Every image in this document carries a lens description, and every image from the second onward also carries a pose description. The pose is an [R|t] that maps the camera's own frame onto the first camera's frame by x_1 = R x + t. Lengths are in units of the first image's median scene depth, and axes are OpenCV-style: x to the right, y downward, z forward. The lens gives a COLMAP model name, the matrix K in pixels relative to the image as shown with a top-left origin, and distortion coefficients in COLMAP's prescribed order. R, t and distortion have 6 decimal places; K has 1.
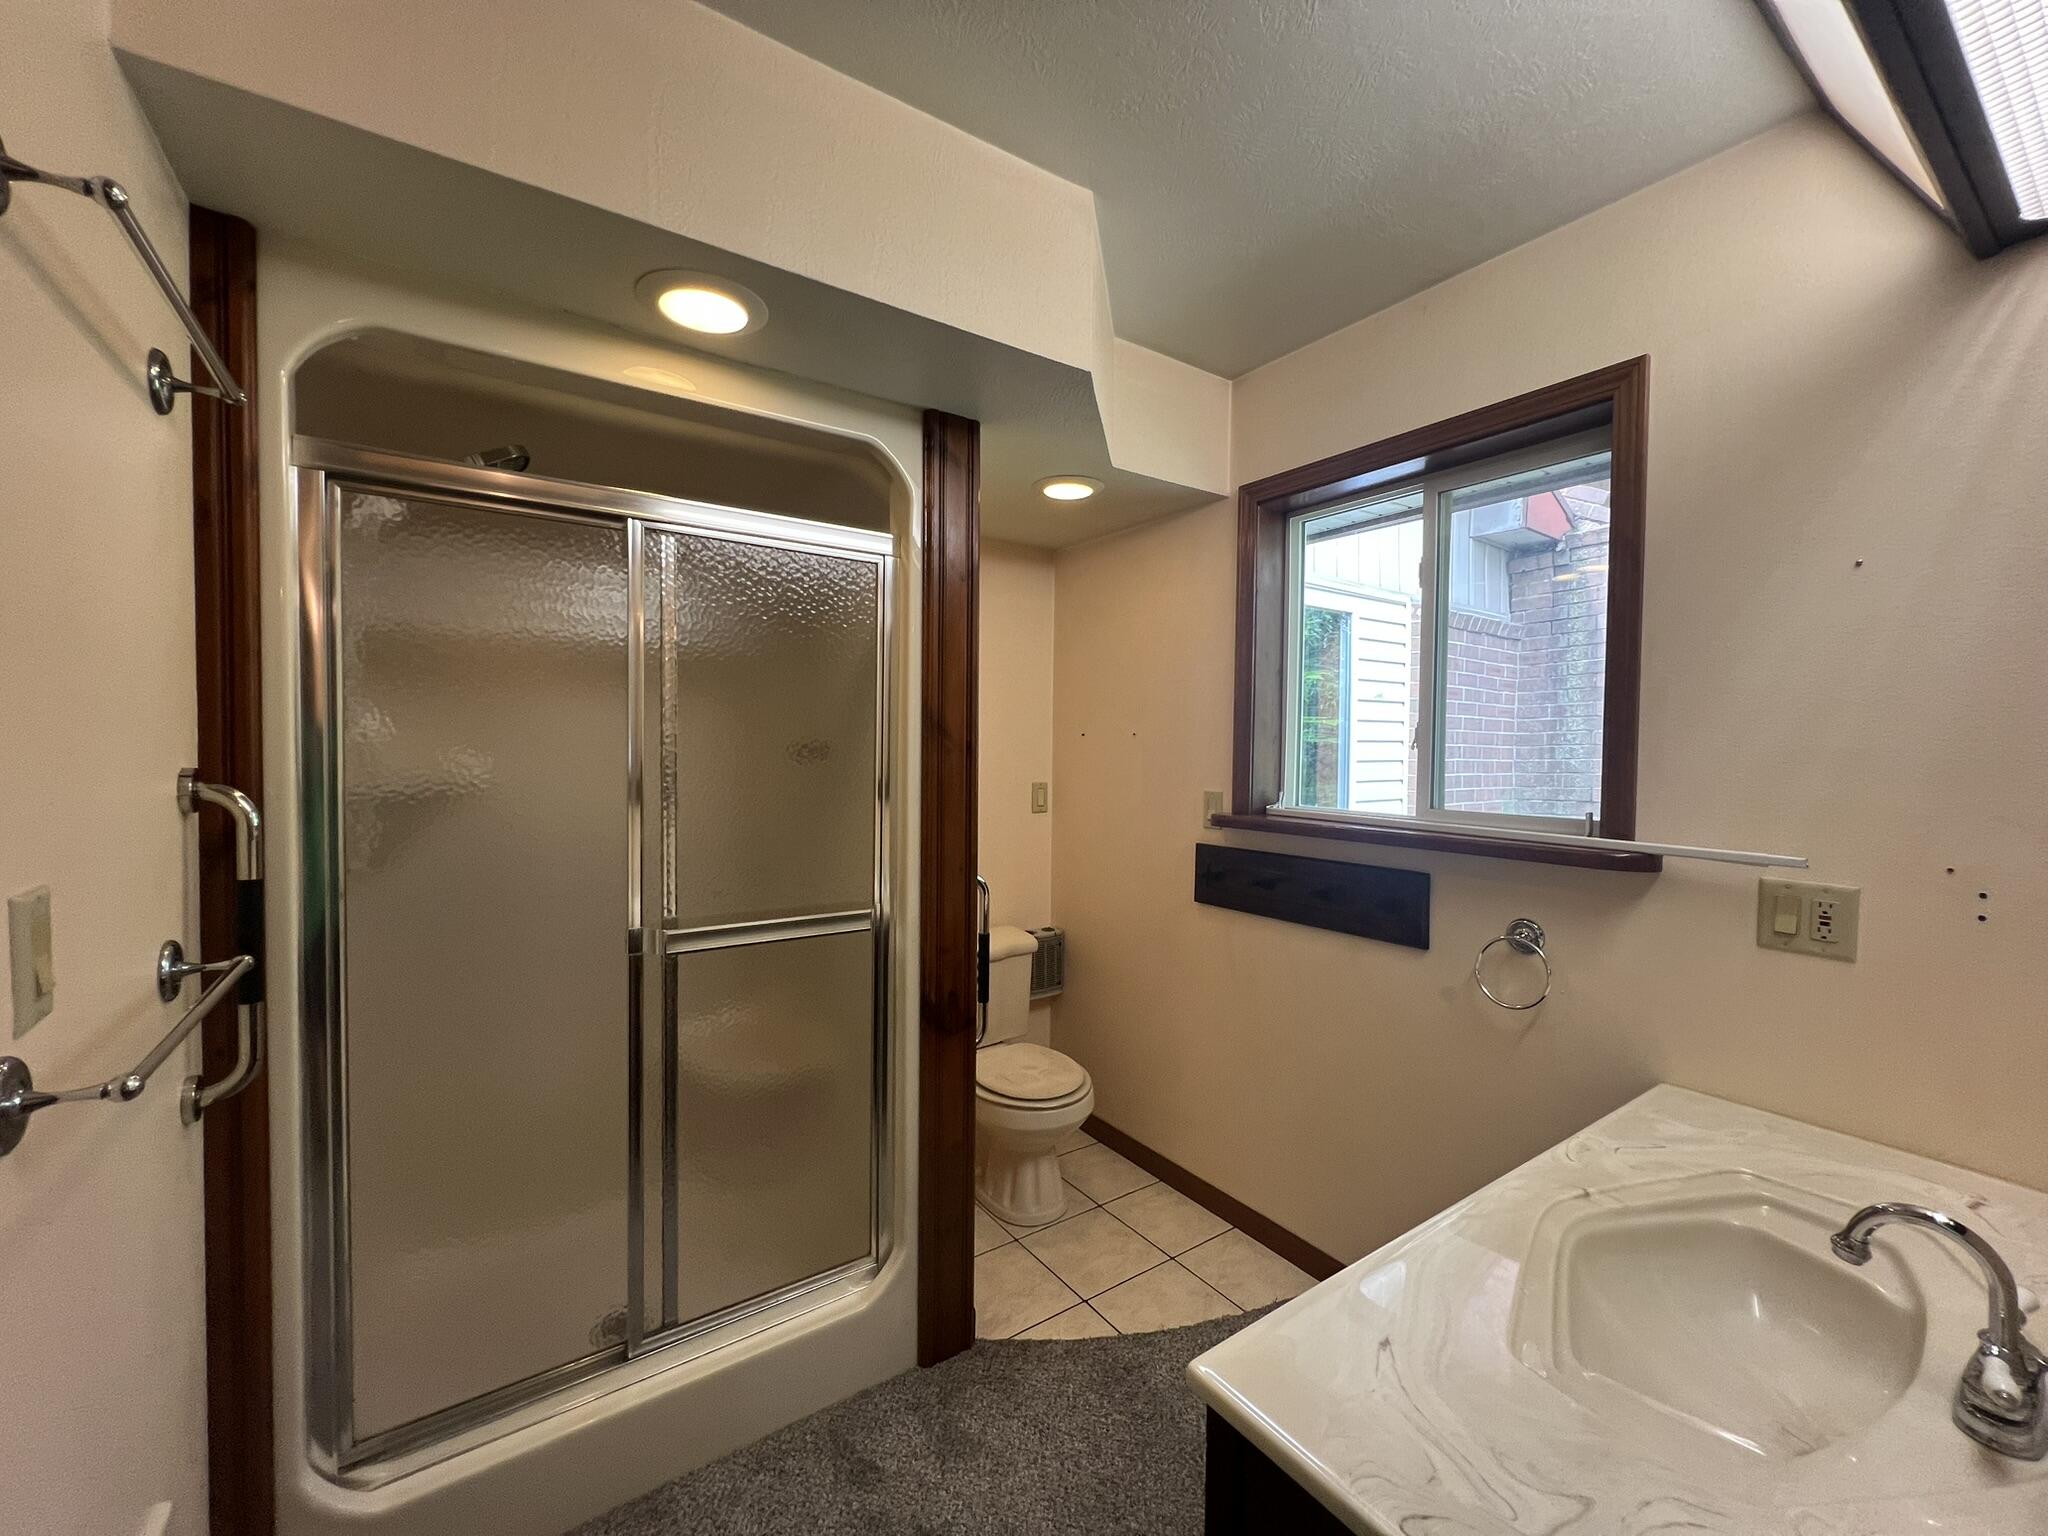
lens RADIAL K [[818.2, 0, 1026.5], [0, 818.2, 765.5], [0, 0, 1]] dist [0.001826, -0.000418]
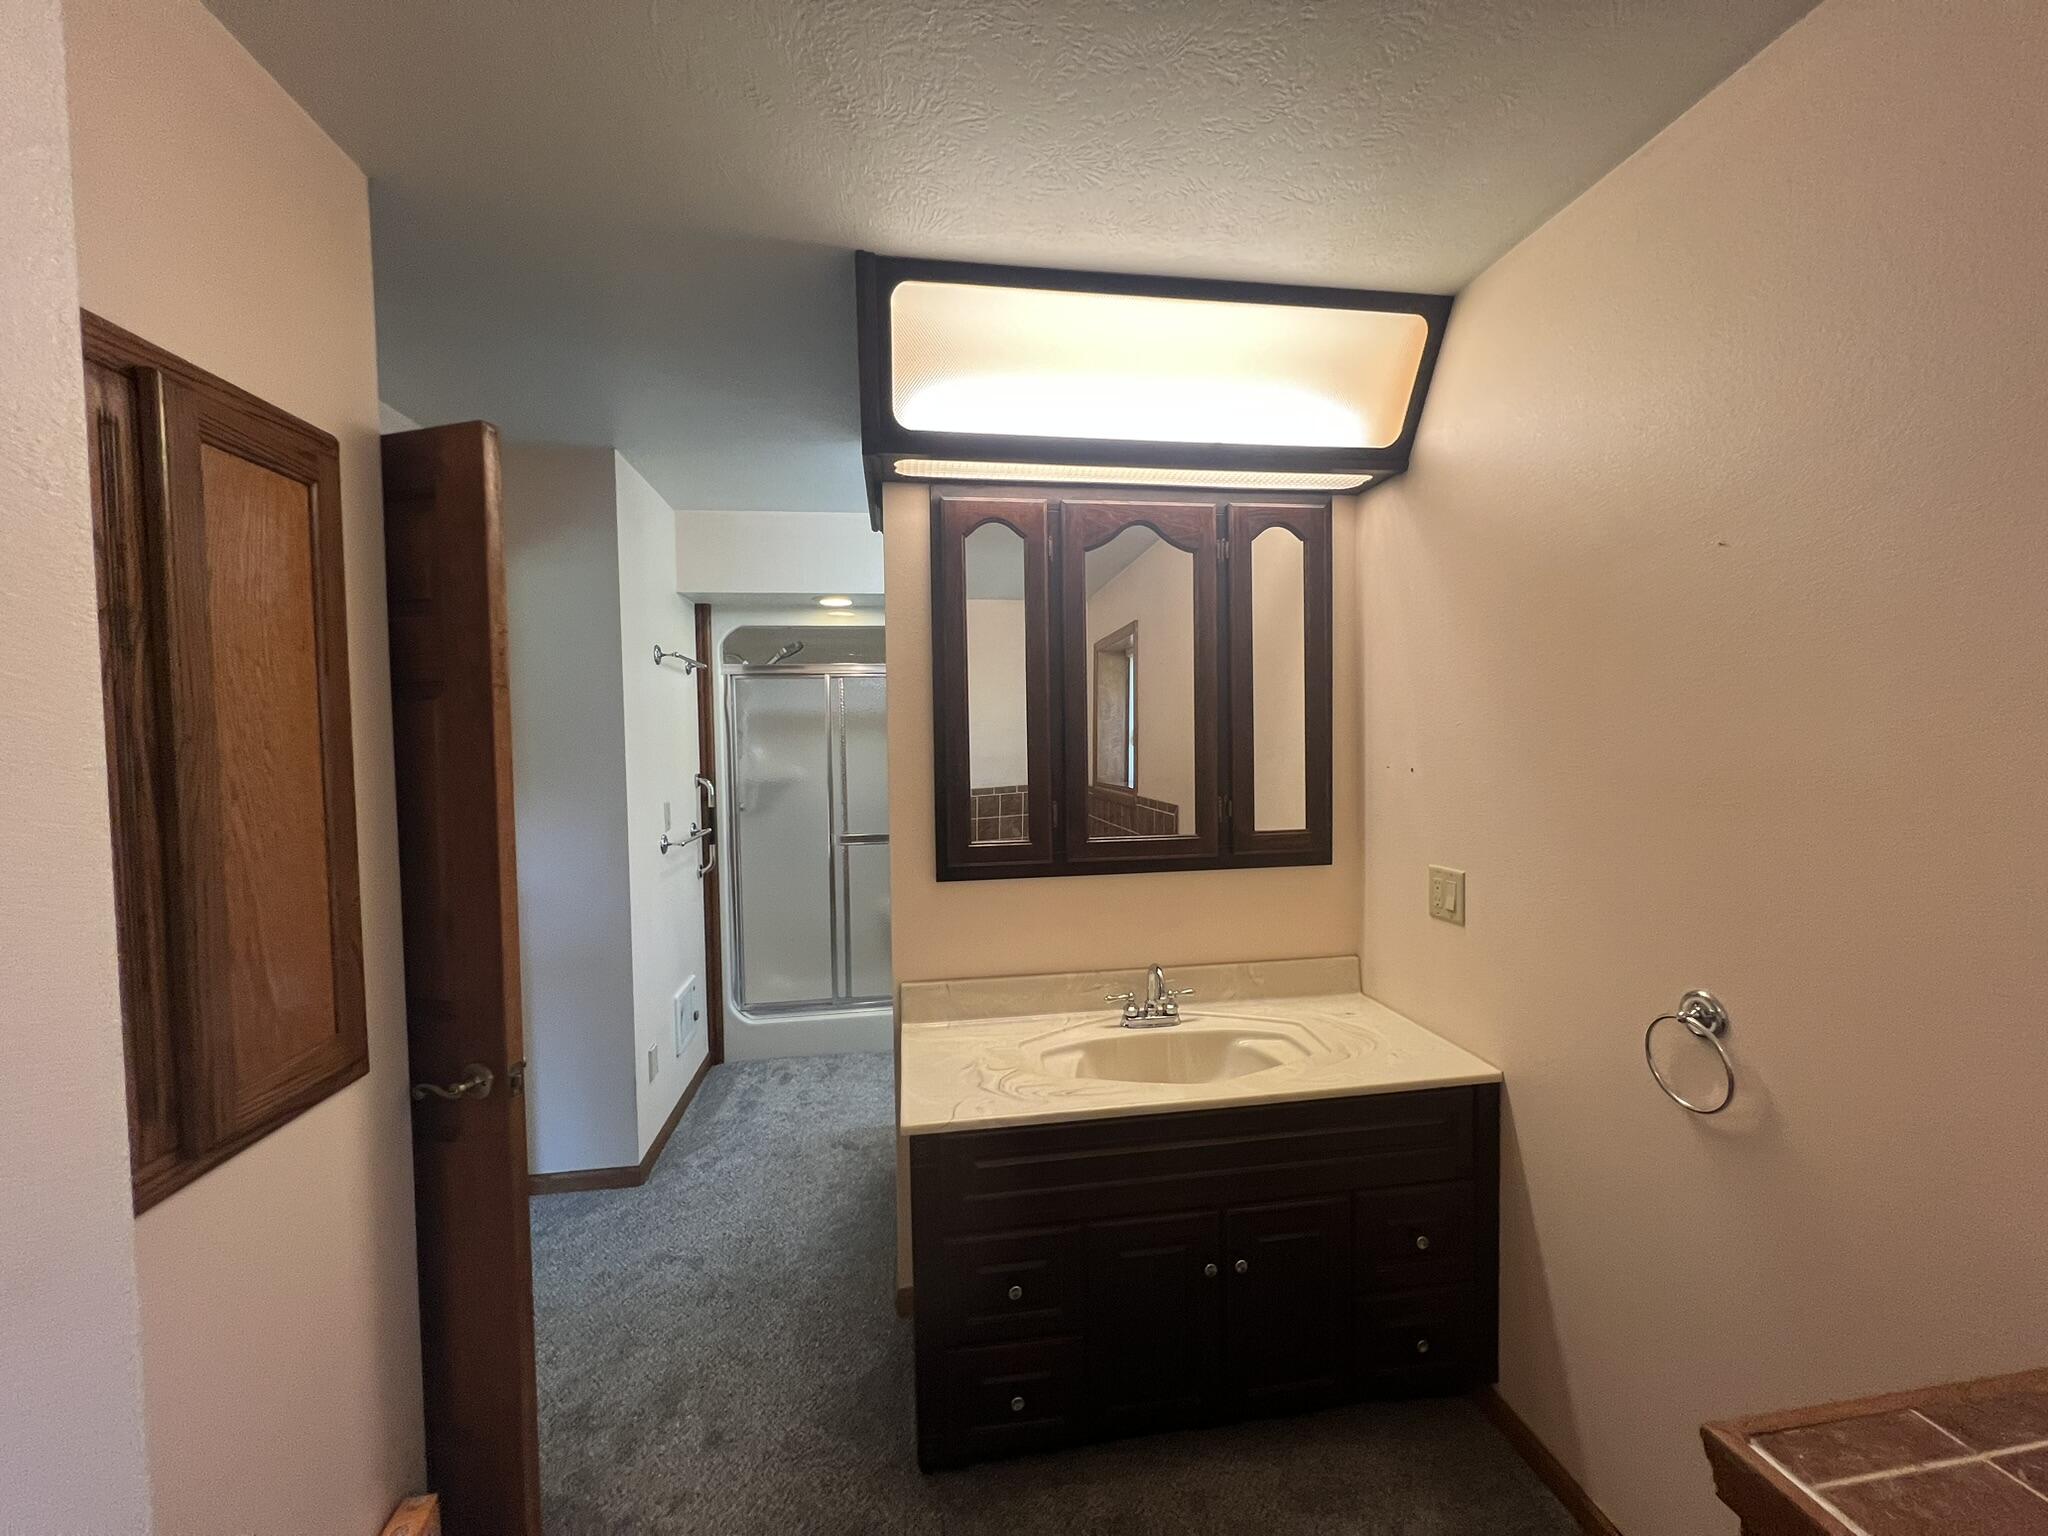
lens RADIAL K [[818.2, 0, 1018.4], [0, 818.2, 775.3], [0, 0, 1]] dist [0.001826, -0.000418]
pose [[0.905518, -0.008946, -0.424214, 1.490149], [0.014703, 0.999839, 0.010300, -0.006464], [0.424053, -0.015564, 0.905504, -1.385555]]
